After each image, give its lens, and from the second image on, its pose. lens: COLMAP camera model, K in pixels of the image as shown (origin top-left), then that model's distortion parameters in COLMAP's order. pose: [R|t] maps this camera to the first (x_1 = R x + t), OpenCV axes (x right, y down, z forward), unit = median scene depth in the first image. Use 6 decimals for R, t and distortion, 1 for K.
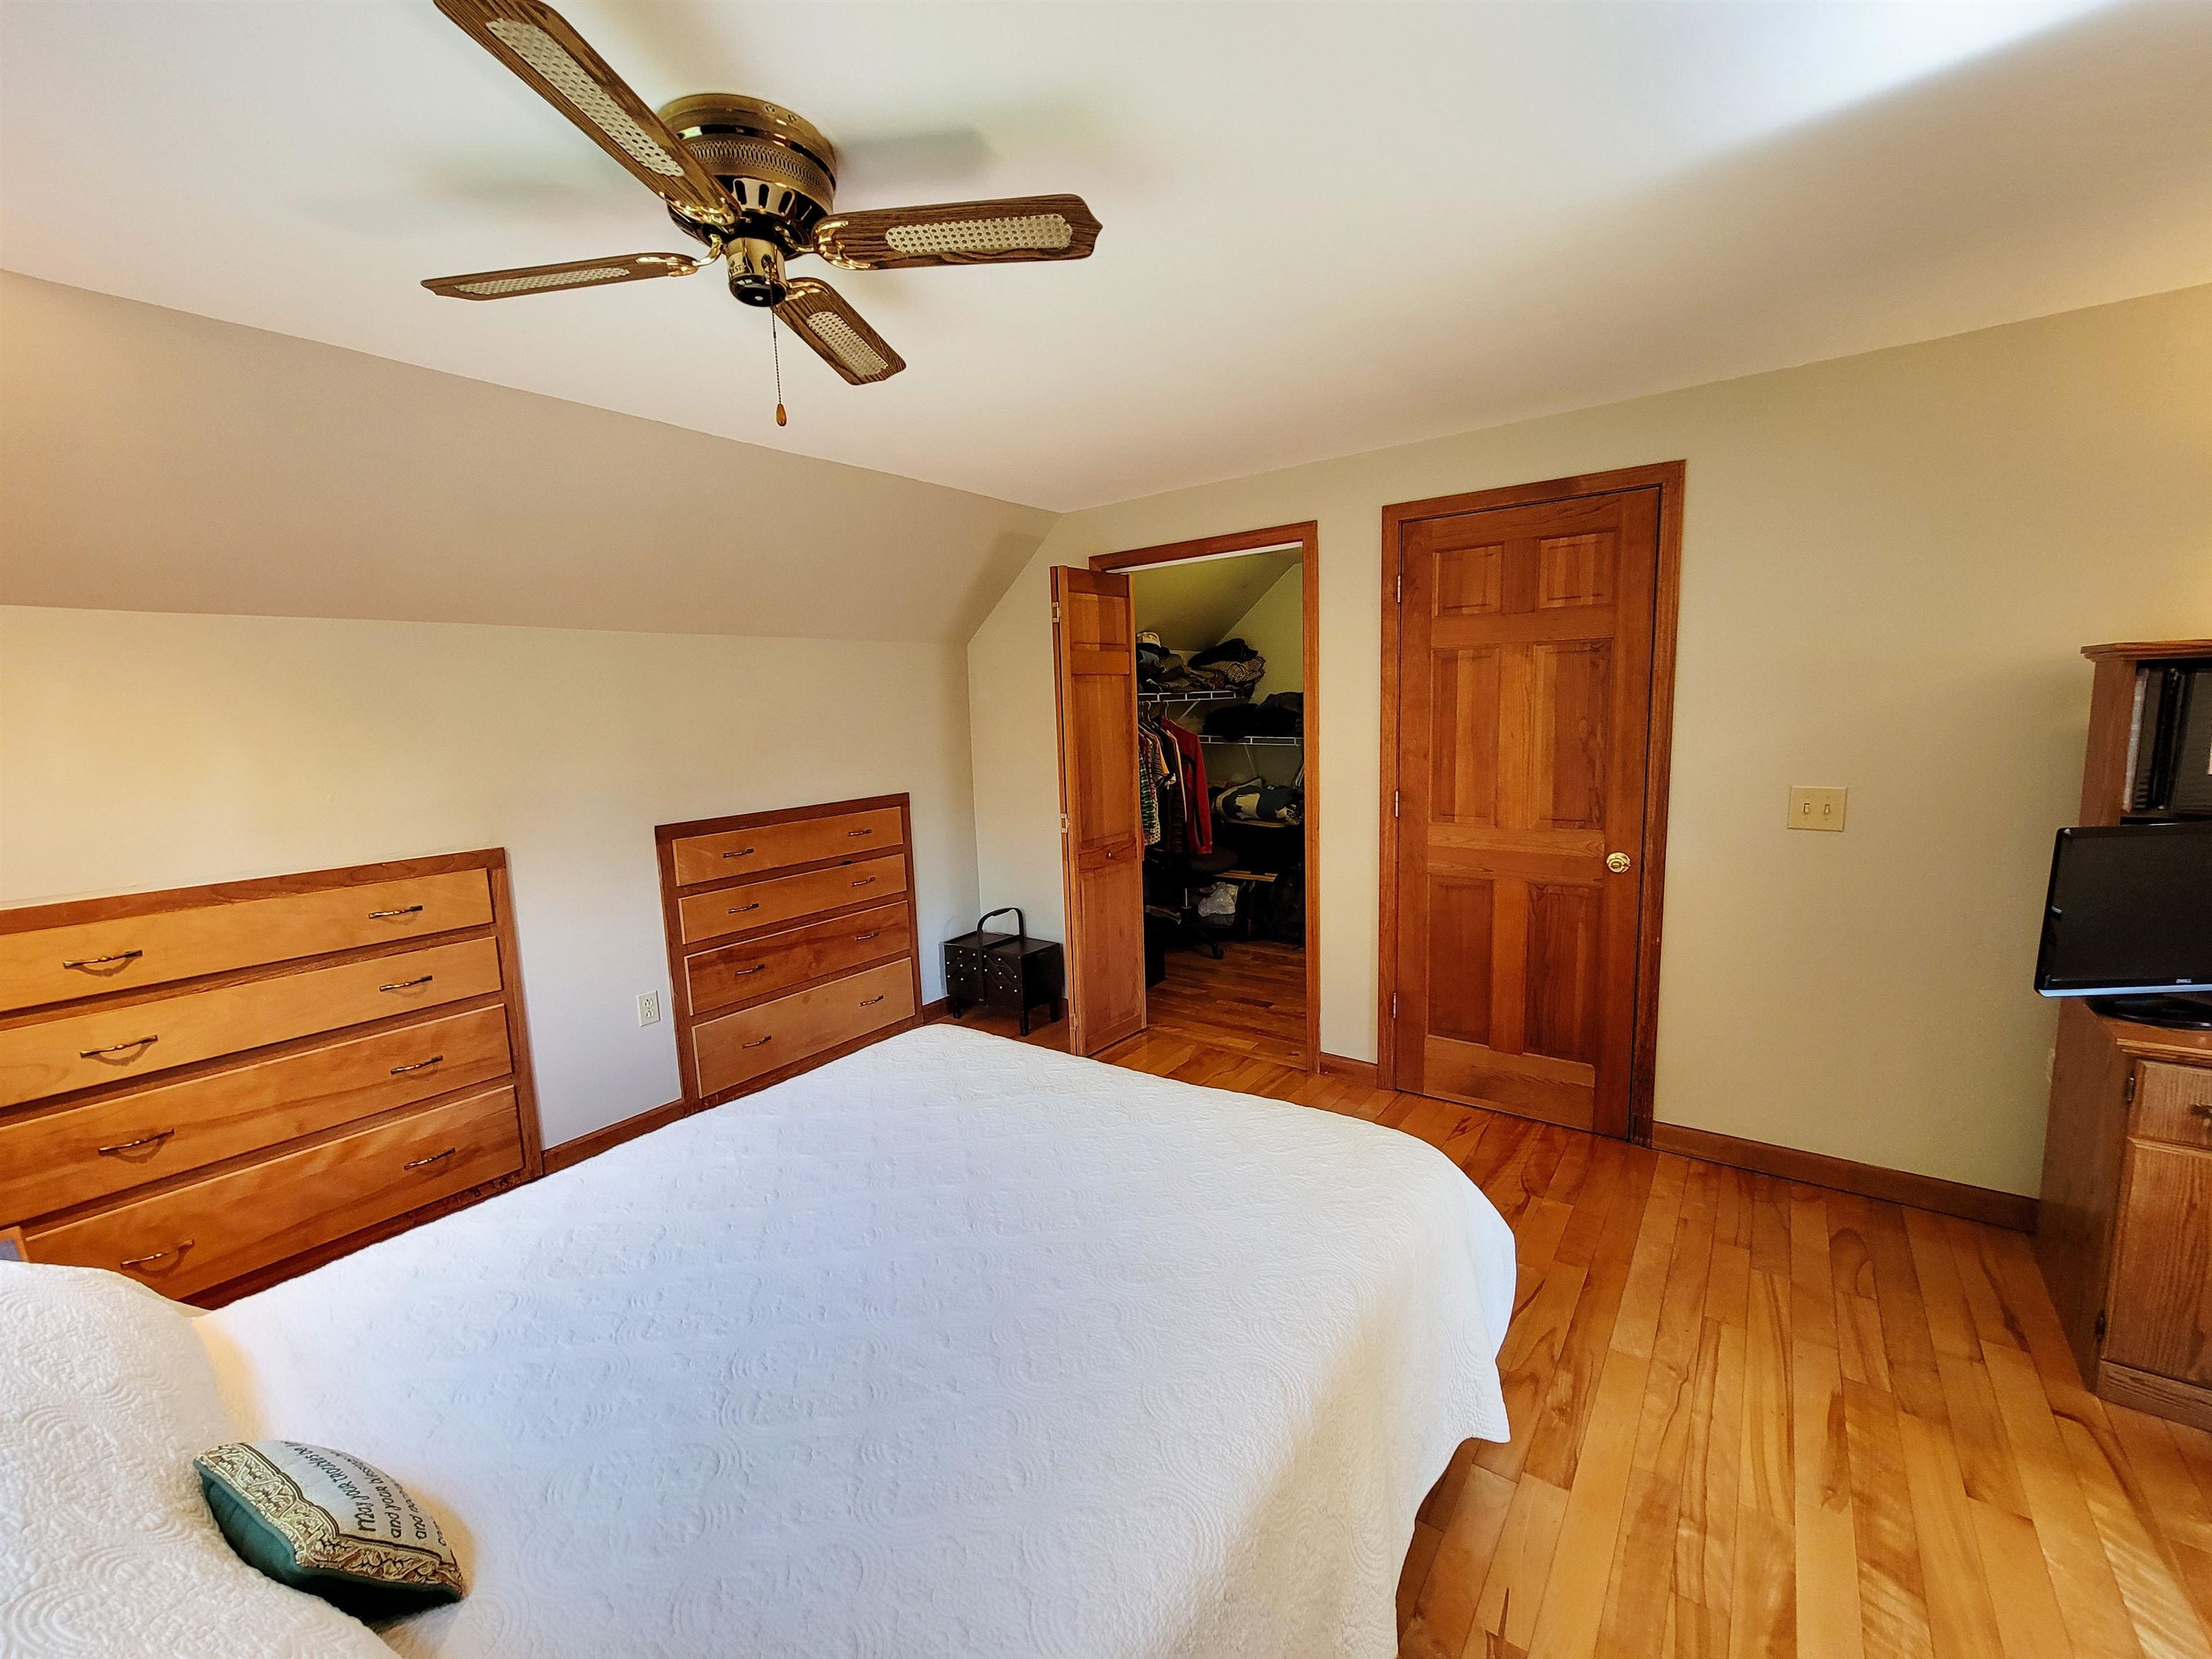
lens RADIAL K [[902.4, 0, 1107.5], [0, 902.4, 835.3], [0, 0, 1]] dist [-0.001784, 0.000337]
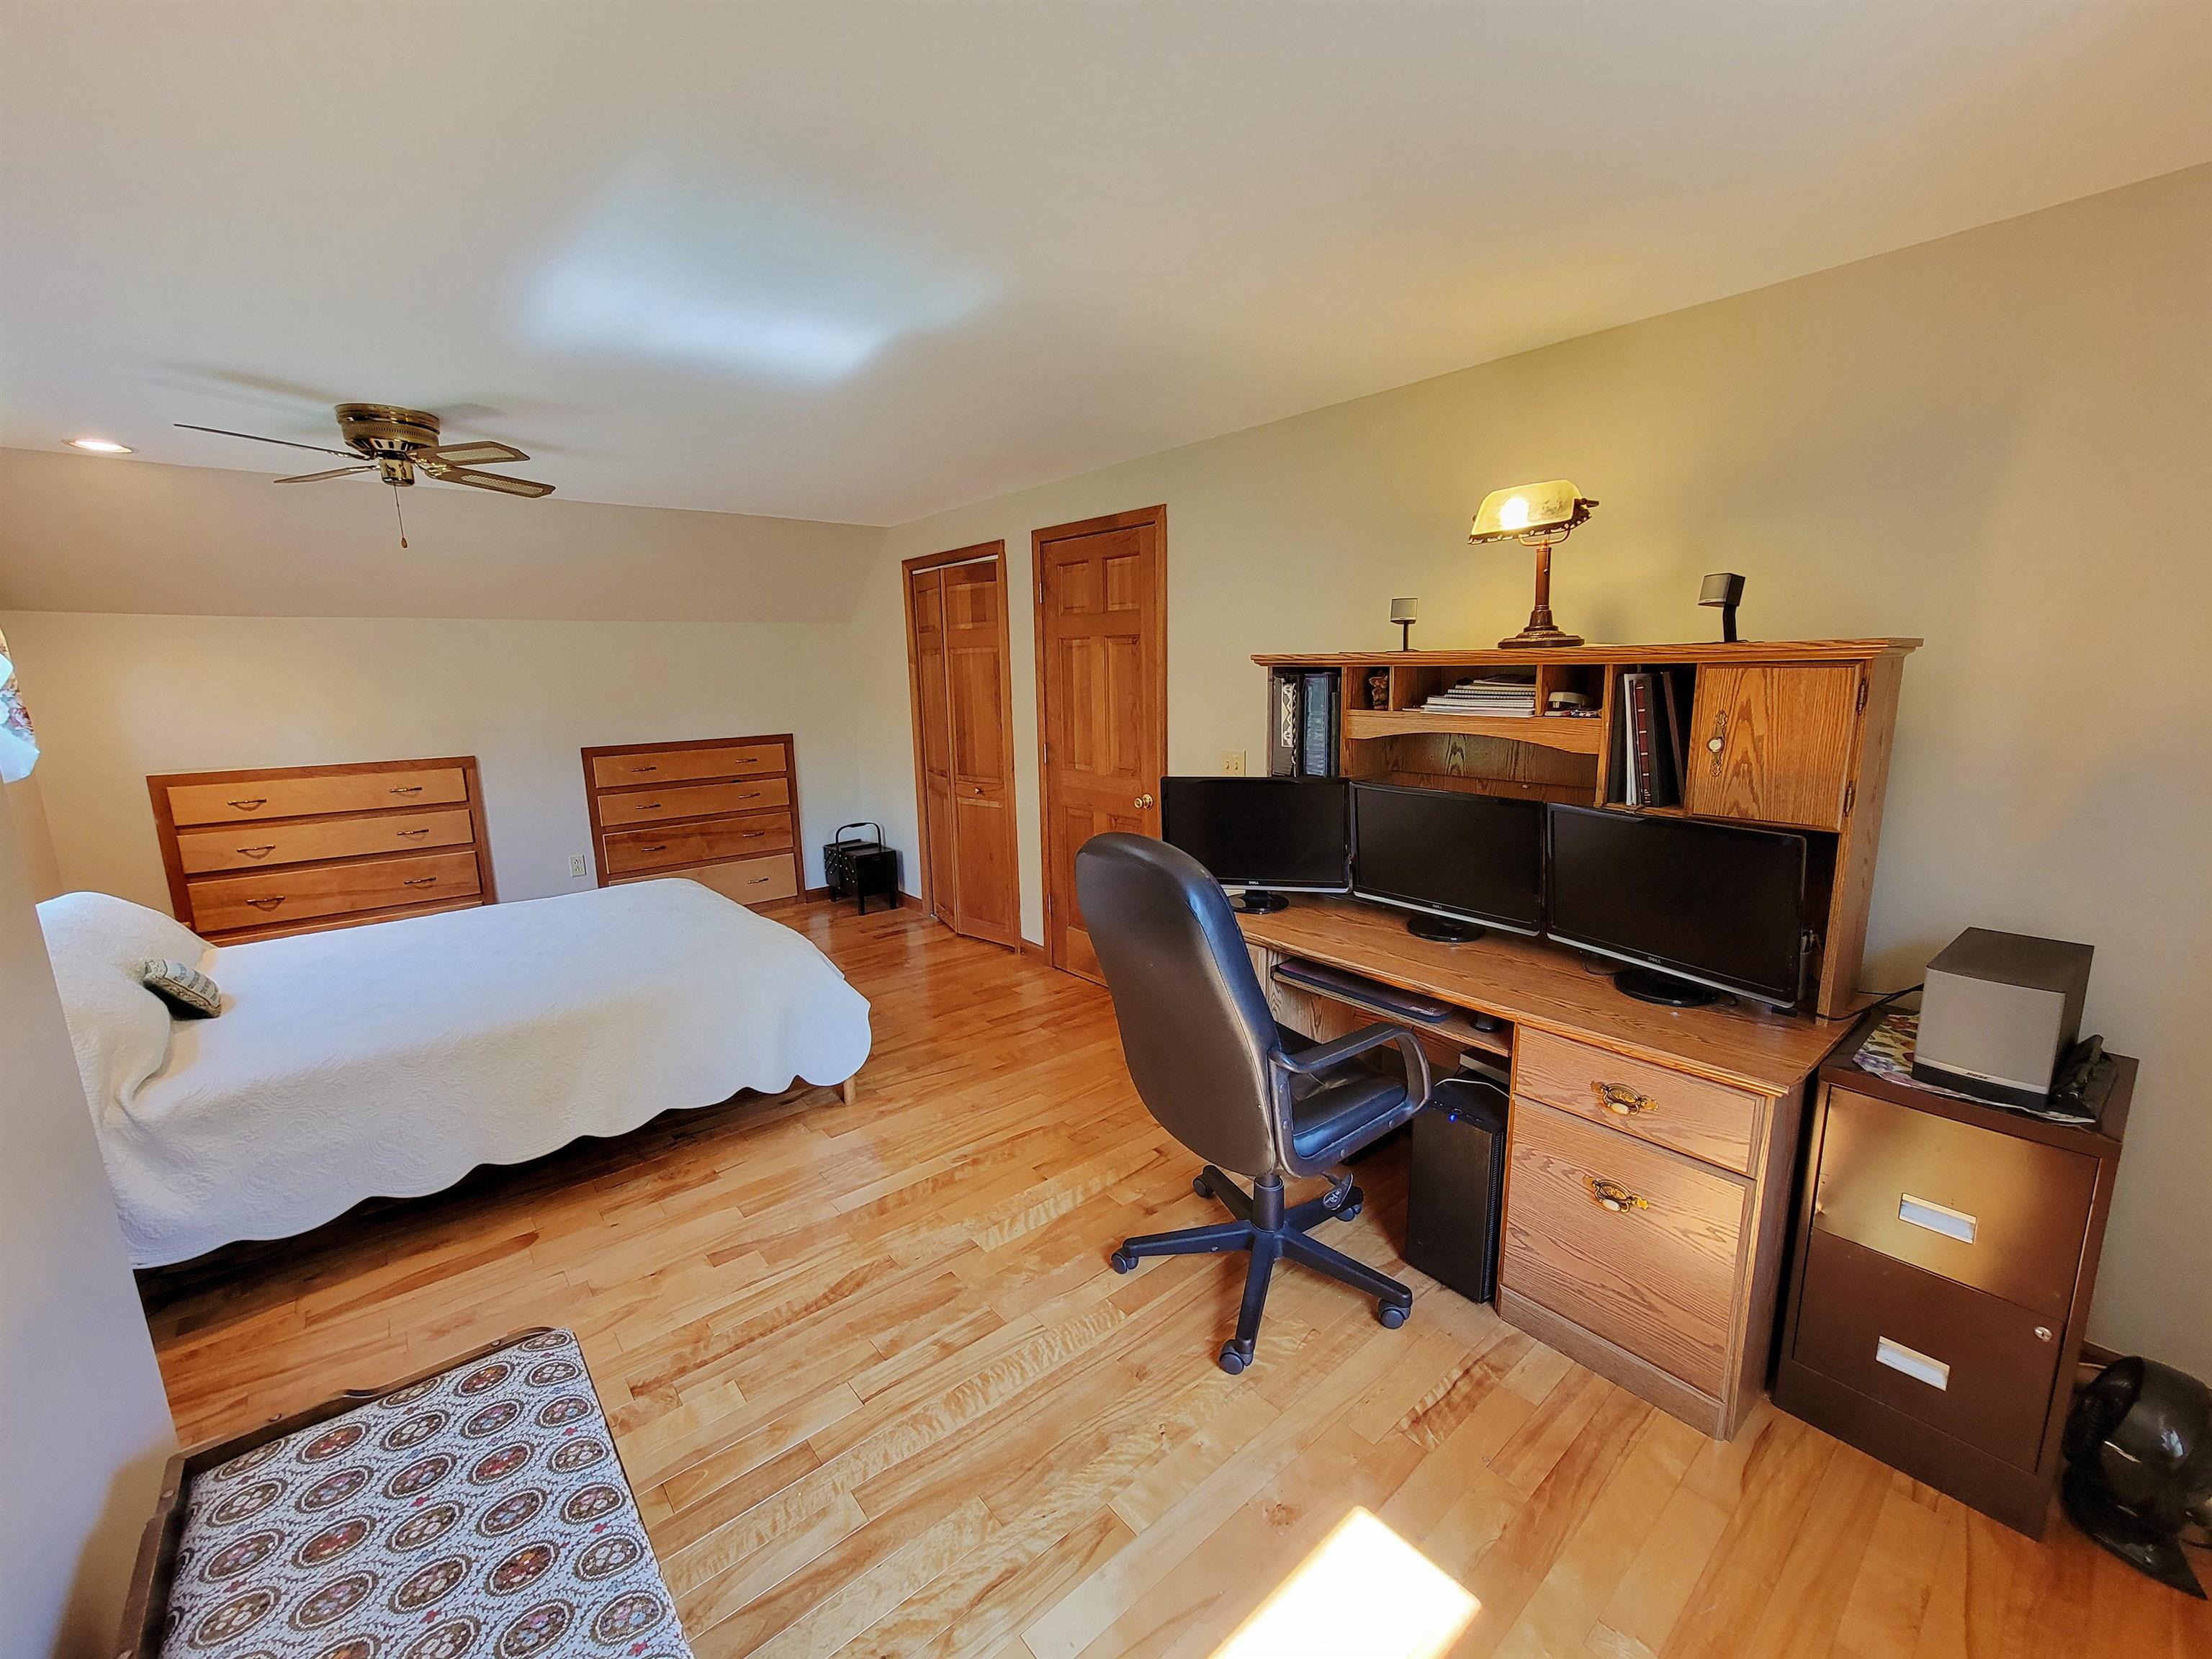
lens RADIAL K [[902.4, 0, 1118.3], [0, 902.4, 828.9], [0, 0, 1]] dist [-0.001784, 0.000337]
pose [[0.972505, 0.059266, -0.225214, 0.756872], [-0.048750, 0.997458, 0.051976, 0.002951], [0.227722, -0.039568, 0.972922, -0.300382]]
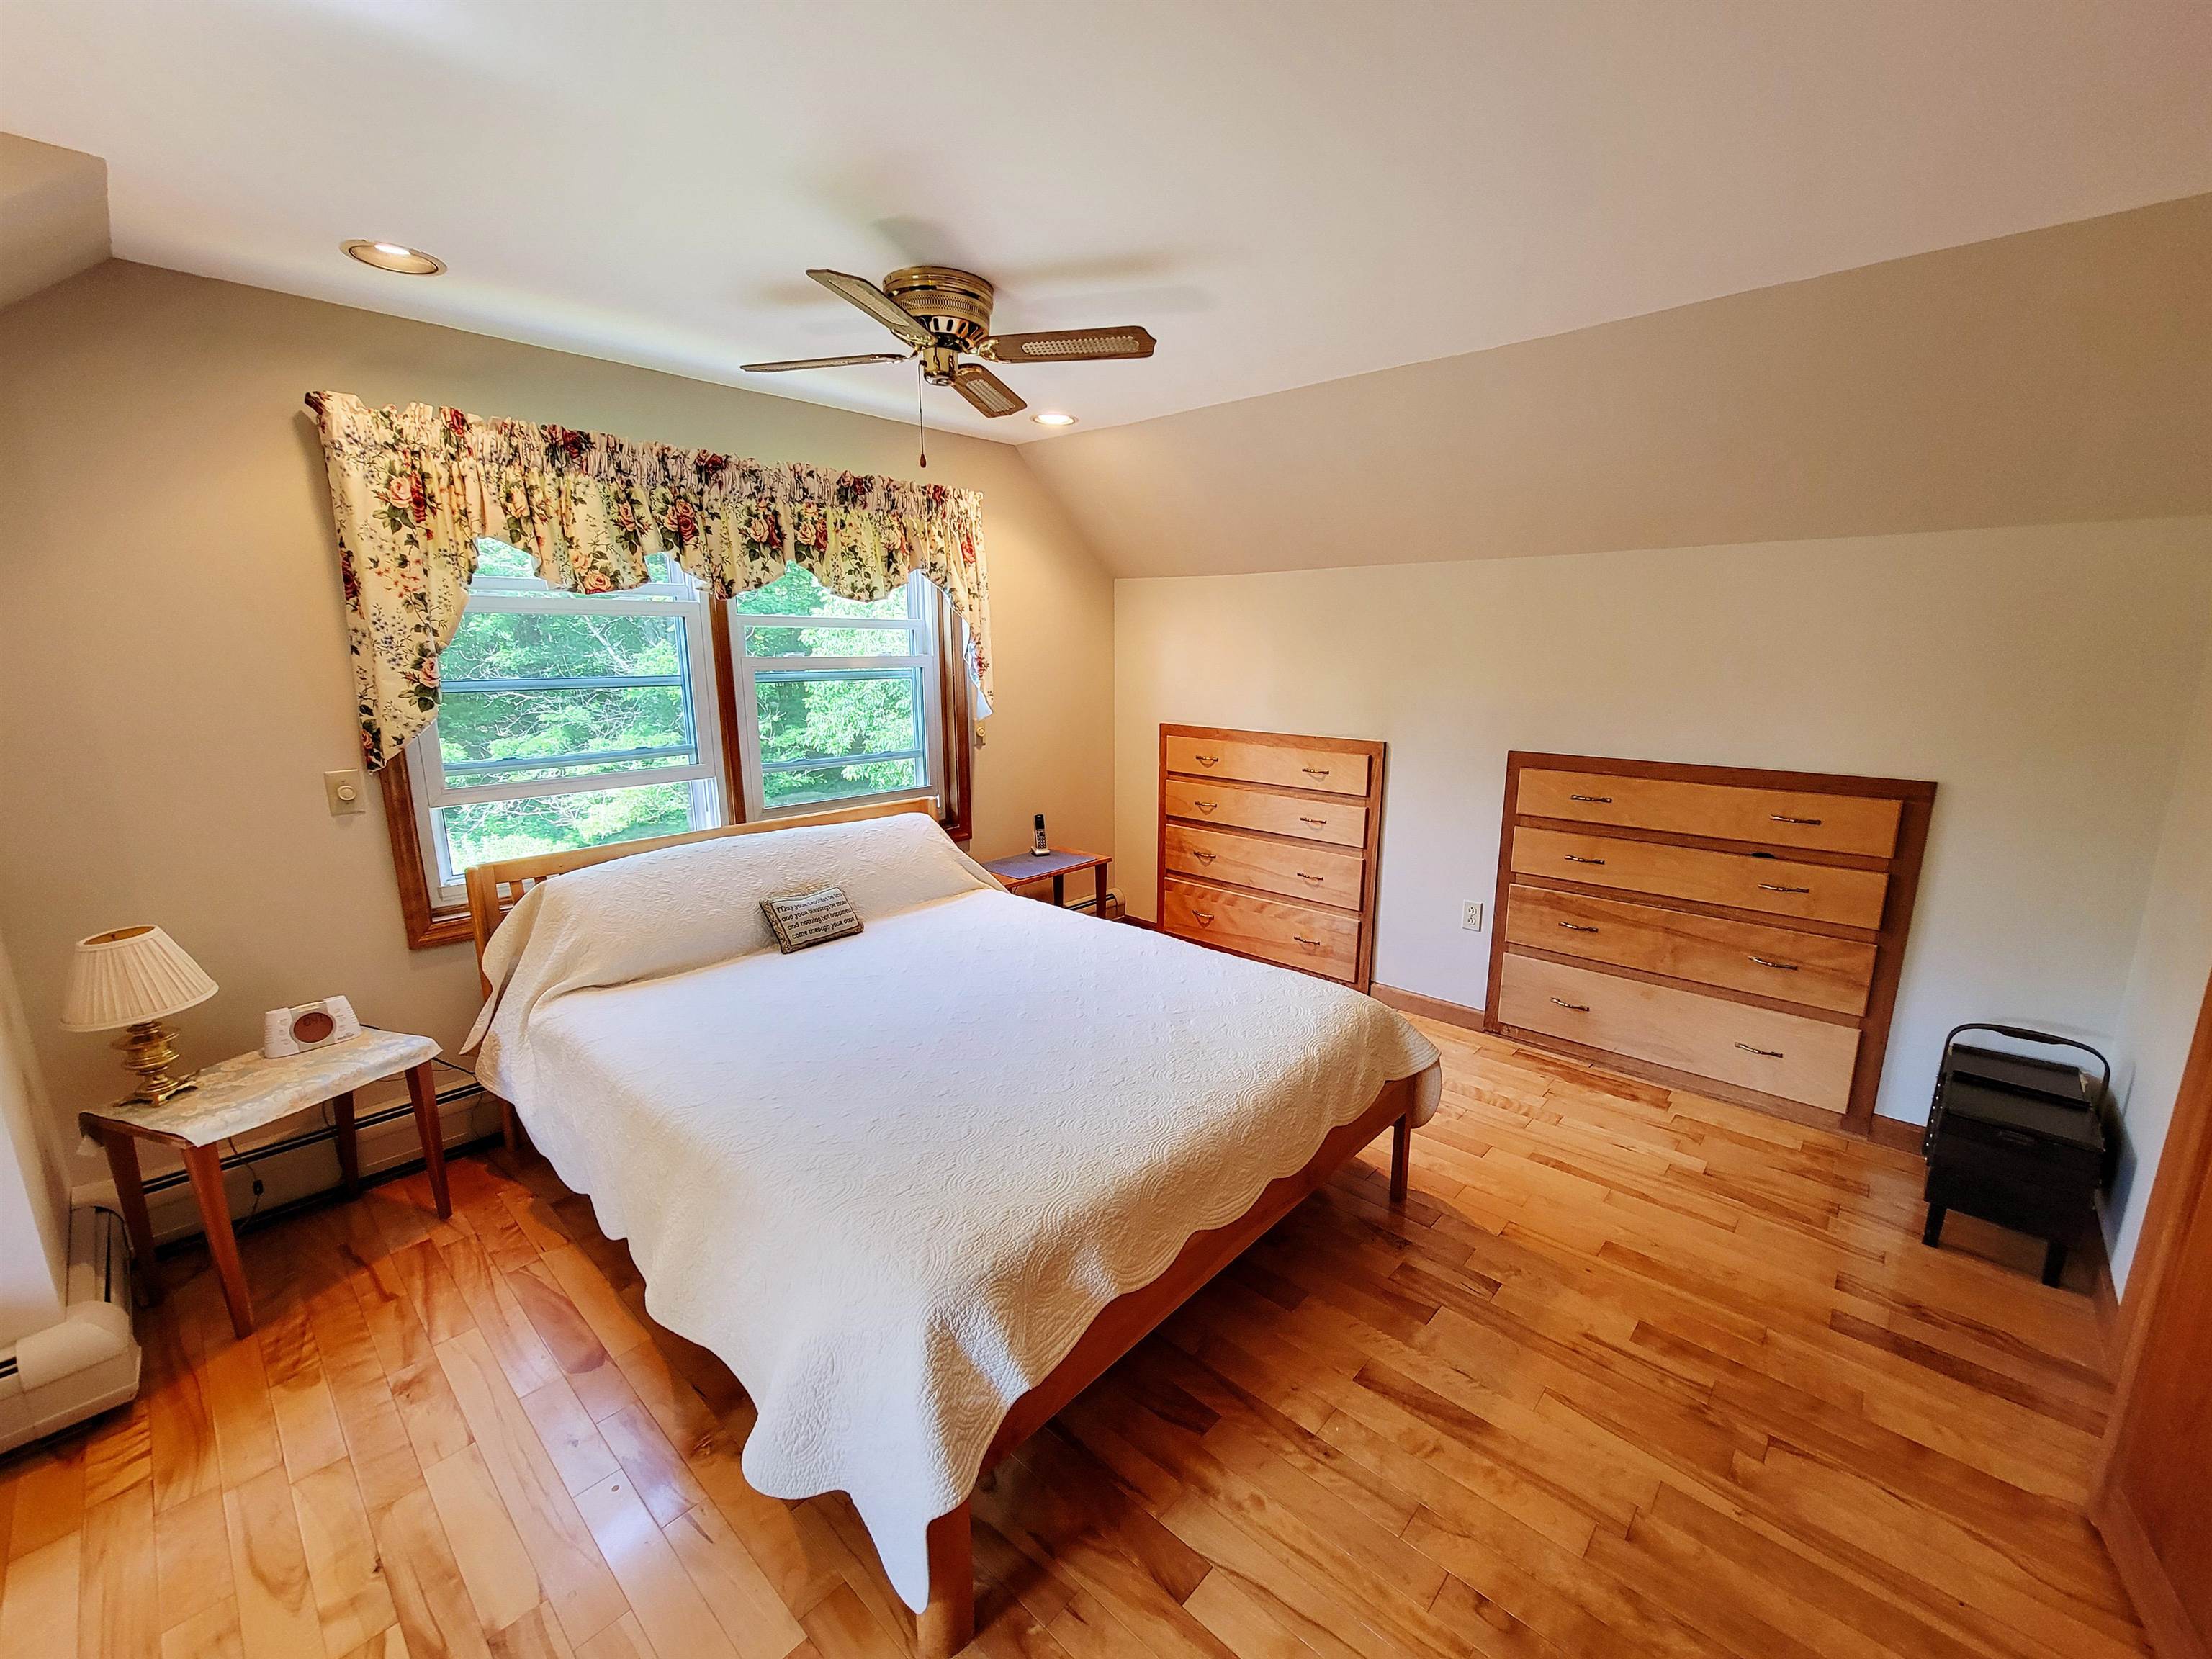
lens RADIAL K [[902.4, 0, 1121.2], [0, 902.4, 834.5], [0, 0, 1]] dist [-0.001784, 0.000337]
pose [[-0.100219, 0.243757, -0.964644, 0.565088], [-0.137422, 0.956842, 0.256063, -0.123063], [0.985430, 0.158225, -0.062396, 0.651941]]
